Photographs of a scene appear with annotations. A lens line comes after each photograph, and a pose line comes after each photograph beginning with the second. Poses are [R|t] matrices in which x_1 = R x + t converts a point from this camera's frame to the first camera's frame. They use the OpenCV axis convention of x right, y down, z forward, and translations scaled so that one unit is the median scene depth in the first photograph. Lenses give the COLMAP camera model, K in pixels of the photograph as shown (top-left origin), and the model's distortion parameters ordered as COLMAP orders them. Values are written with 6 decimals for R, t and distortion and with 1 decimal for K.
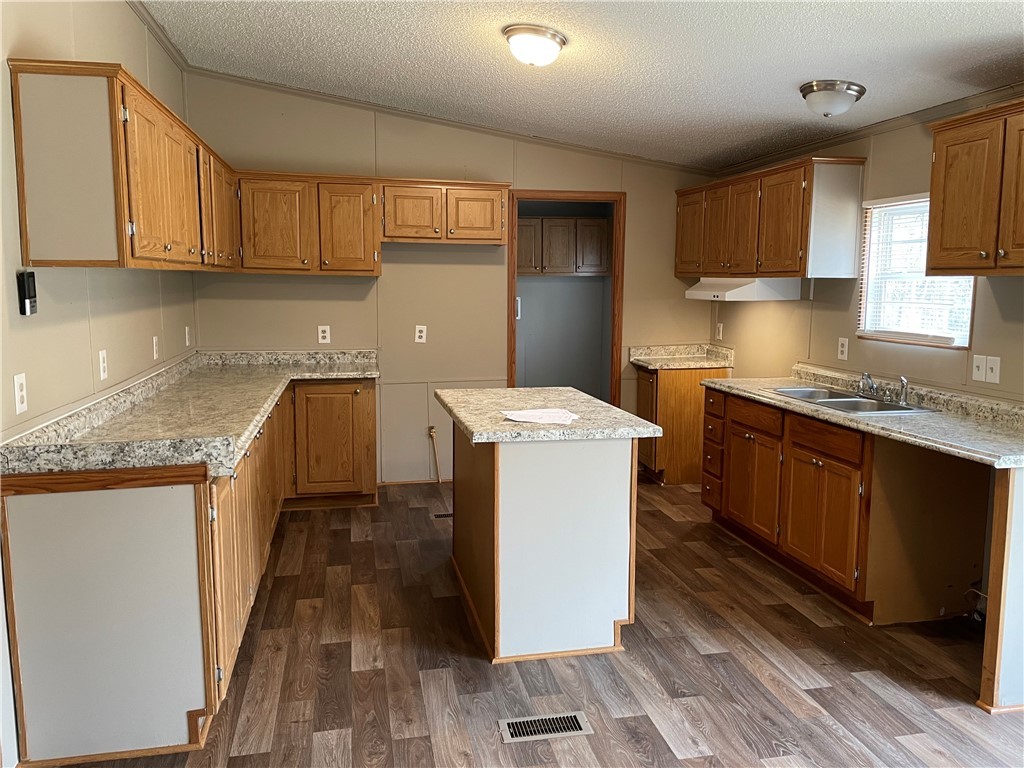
lens RADIAL K [[751.4, 0, 516.8], [0, 751.4, 369.2], [0, 0, 1]] dist [0.103785, -0.133588]
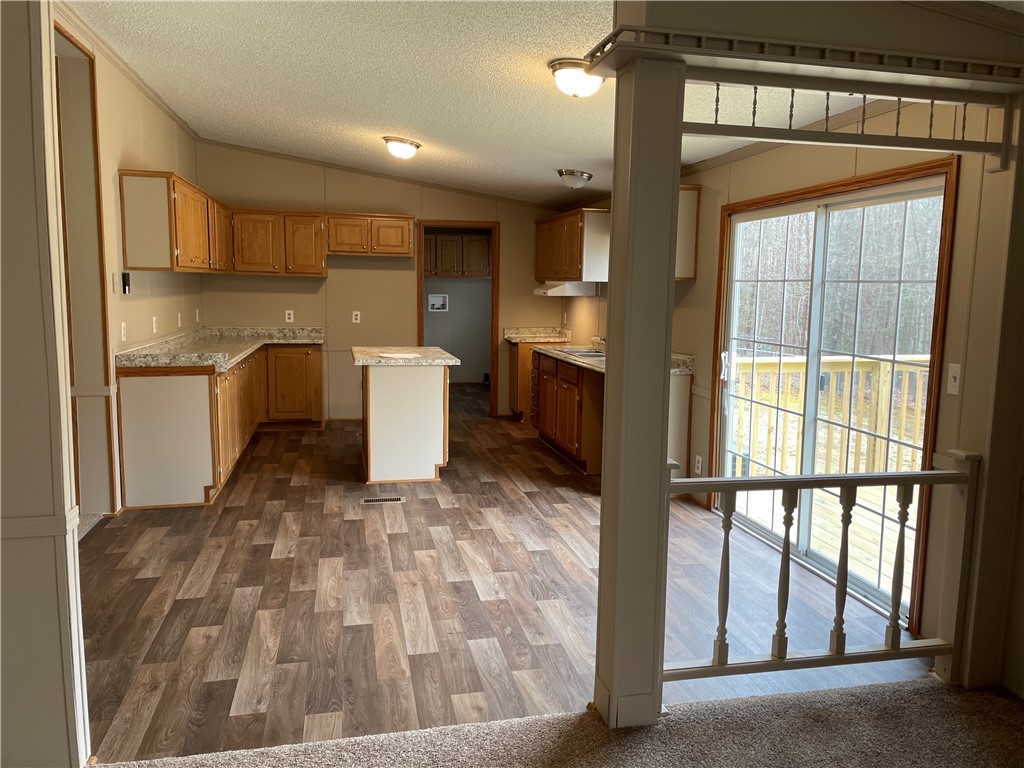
lens RADIAL K [[751.4, 0, 516.8], [0, 751.4, 369.2], [0, 0, 1]] dist [0.103785, -0.133588]
pose [[0.999941, 0.007917, 0.007449, 0.246091], [-0.007886, 0.999960, -0.004234, 0.082525], [-0.007483, 0.004175, 0.999963, -0.662927]]
